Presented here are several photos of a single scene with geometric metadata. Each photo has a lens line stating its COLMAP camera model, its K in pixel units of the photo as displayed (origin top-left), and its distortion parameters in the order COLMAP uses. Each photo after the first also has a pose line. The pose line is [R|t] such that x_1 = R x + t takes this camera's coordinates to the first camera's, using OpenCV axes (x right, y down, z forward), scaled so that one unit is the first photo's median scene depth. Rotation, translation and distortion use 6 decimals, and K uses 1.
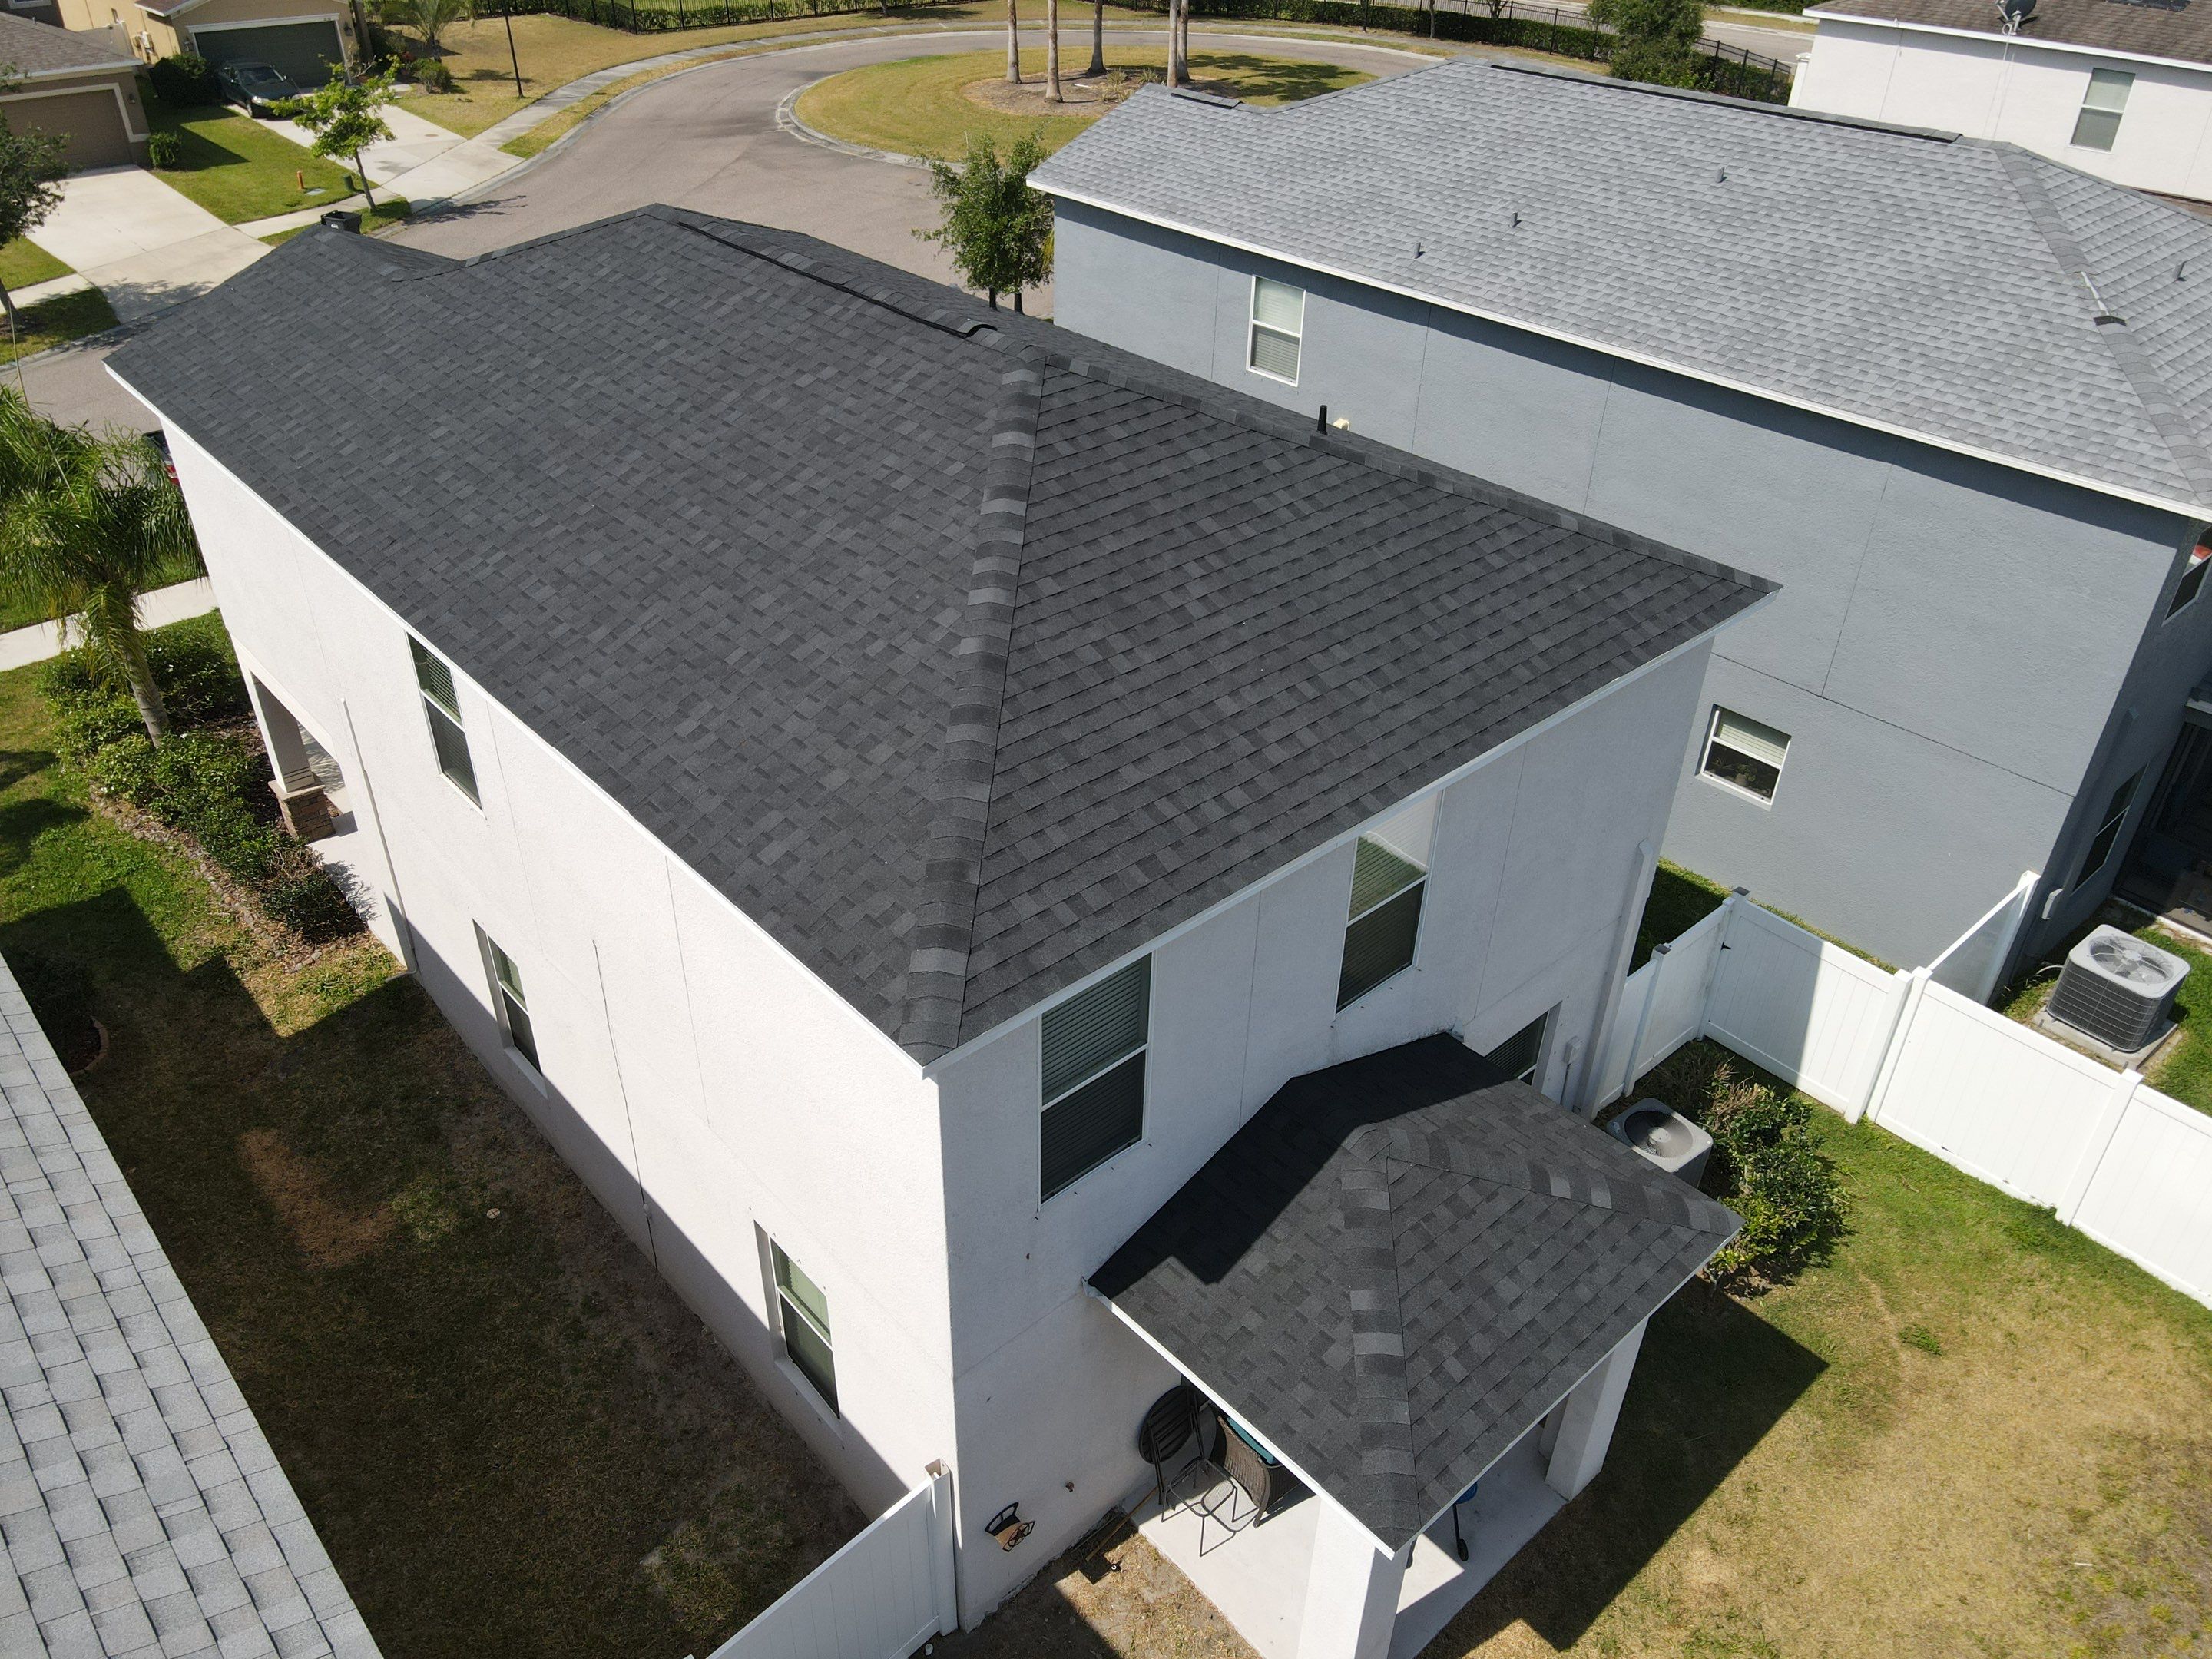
lens RADIAL K [[1625.9, 0, 1088.7], [0, 1625.9, 829.1], [0, 0, 1]] dist [-0.002318, 0.029169]
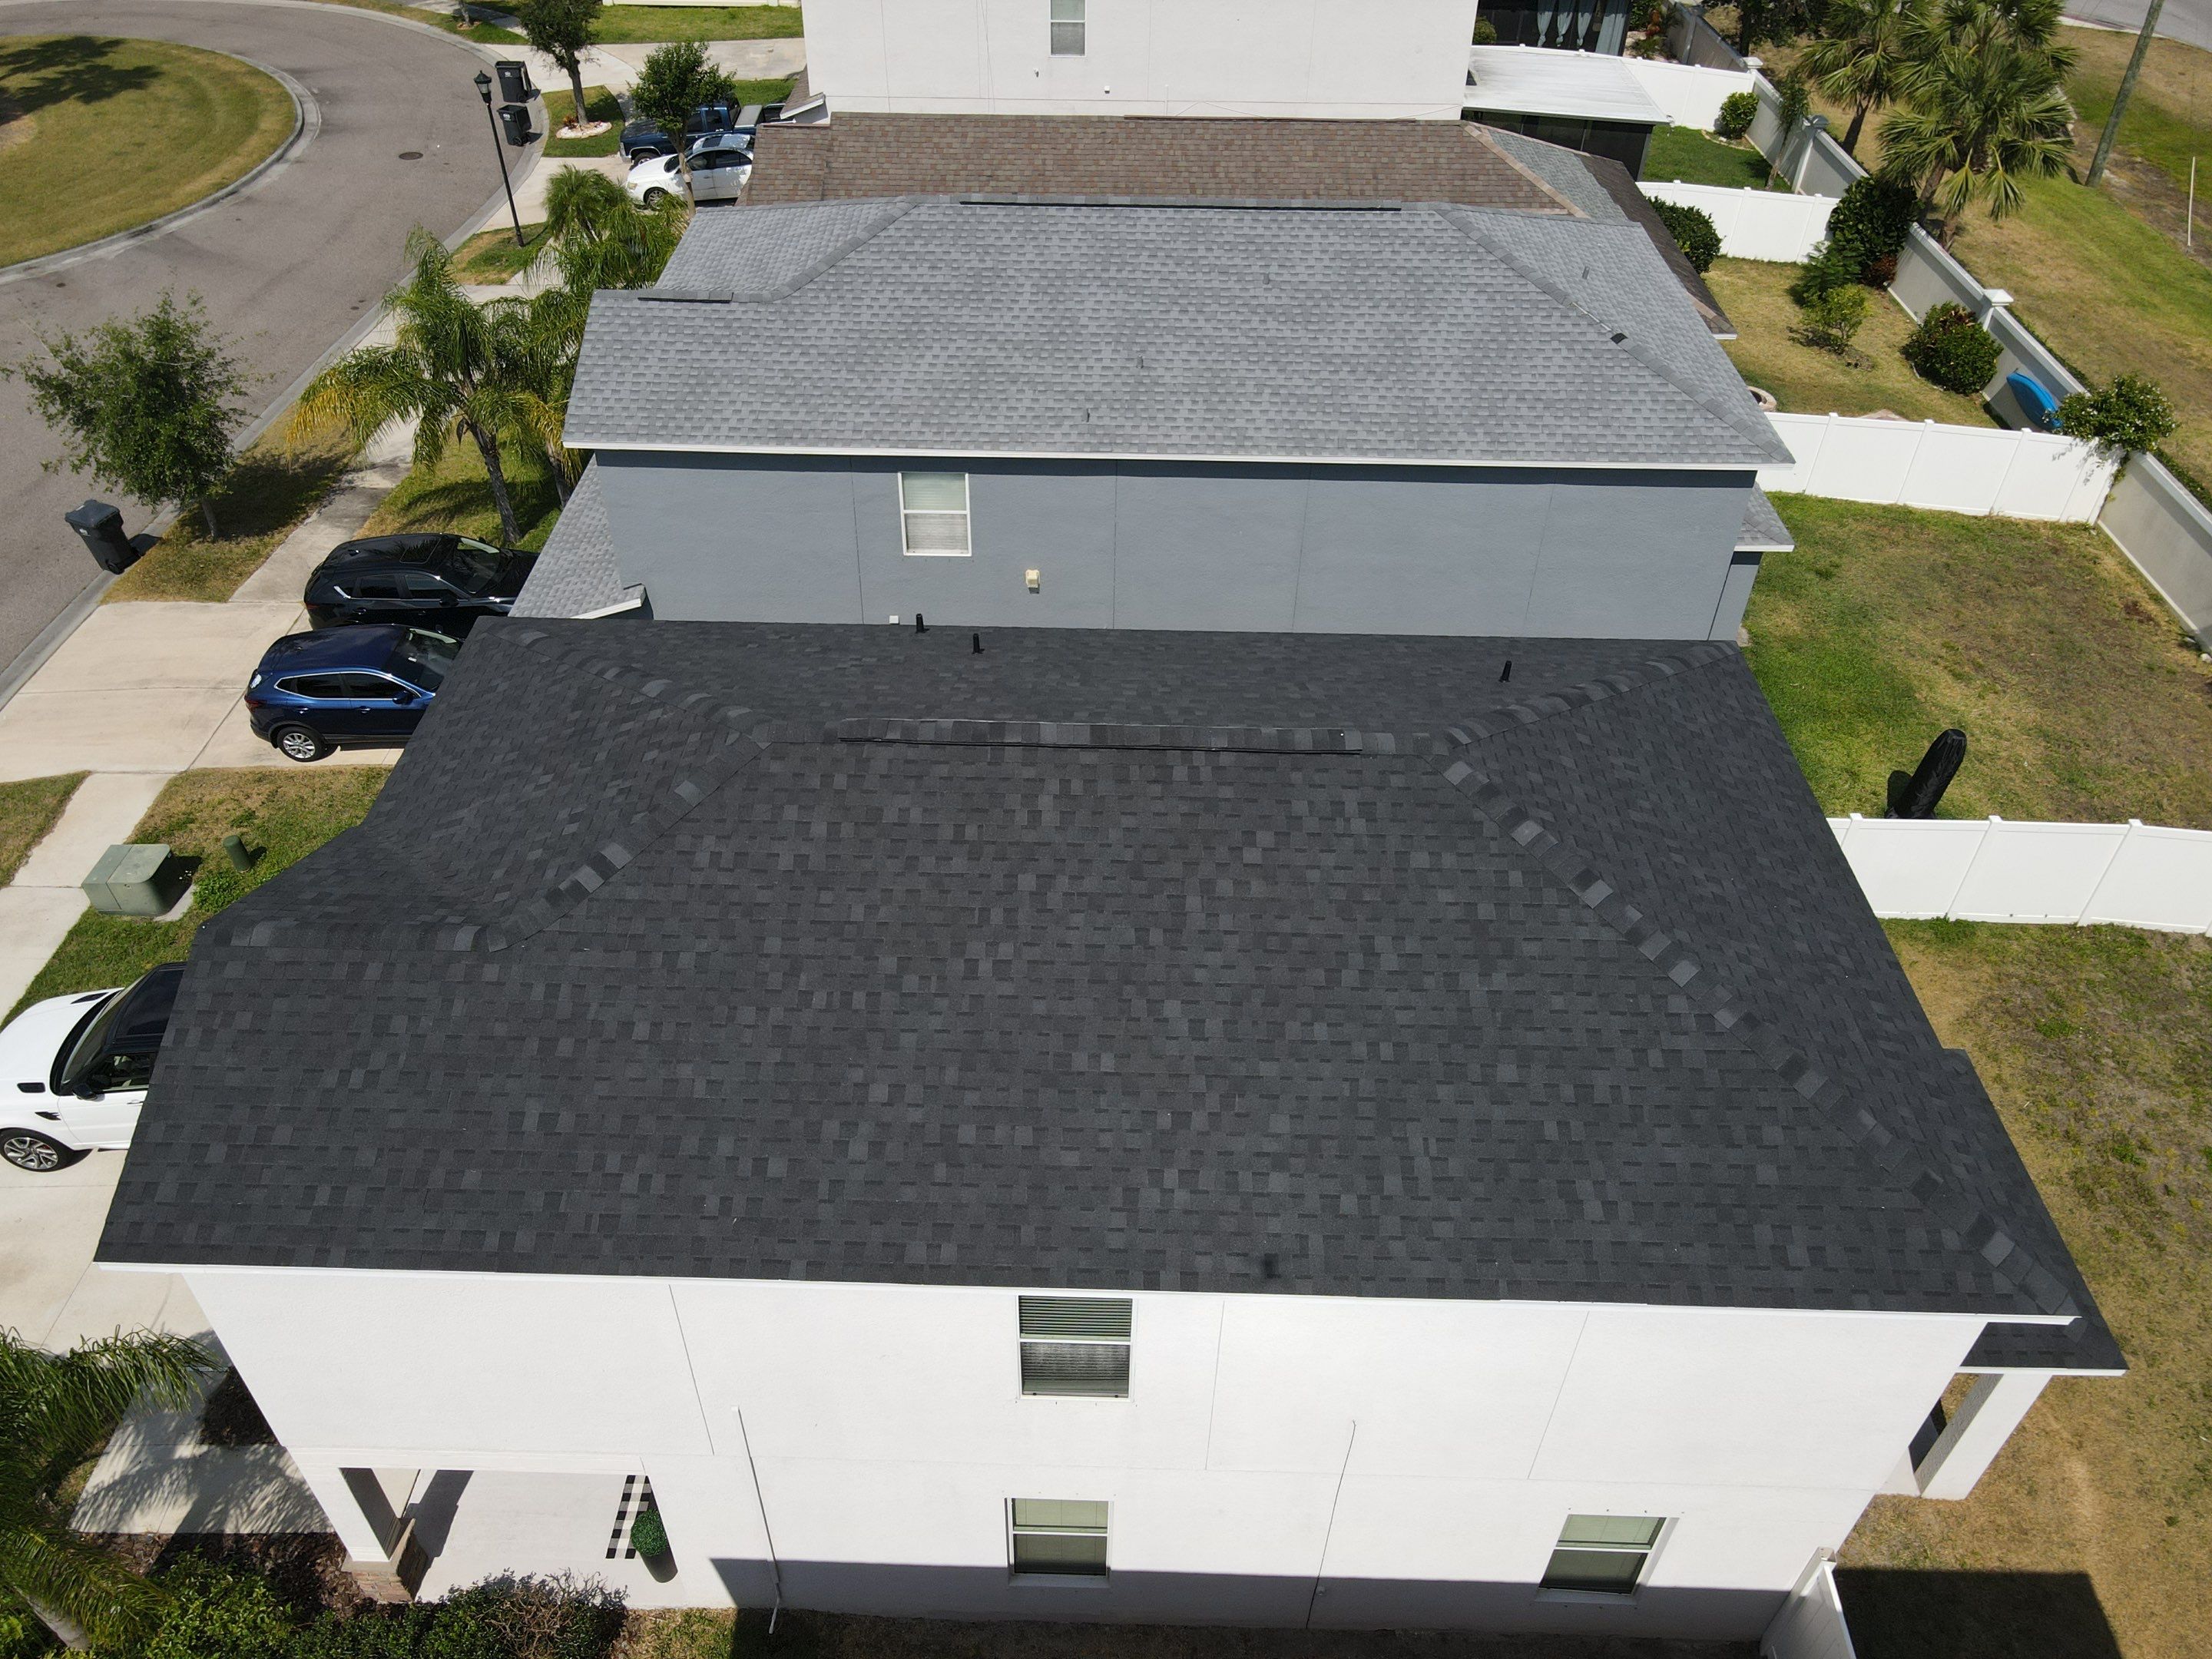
lens RADIAL K [[1625.9, 0, 1086.7], [0, 1625.9, 833.0], [0, 0, 1]] dist [-0.002318, 0.029169]
pose [[0.681615, -0.479065, 0.553080, -0.731598], [0.409526, 0.876164, 0.254214, -0.537100], [-0.606374, 0.053224, 0.793396, 0.220891]]
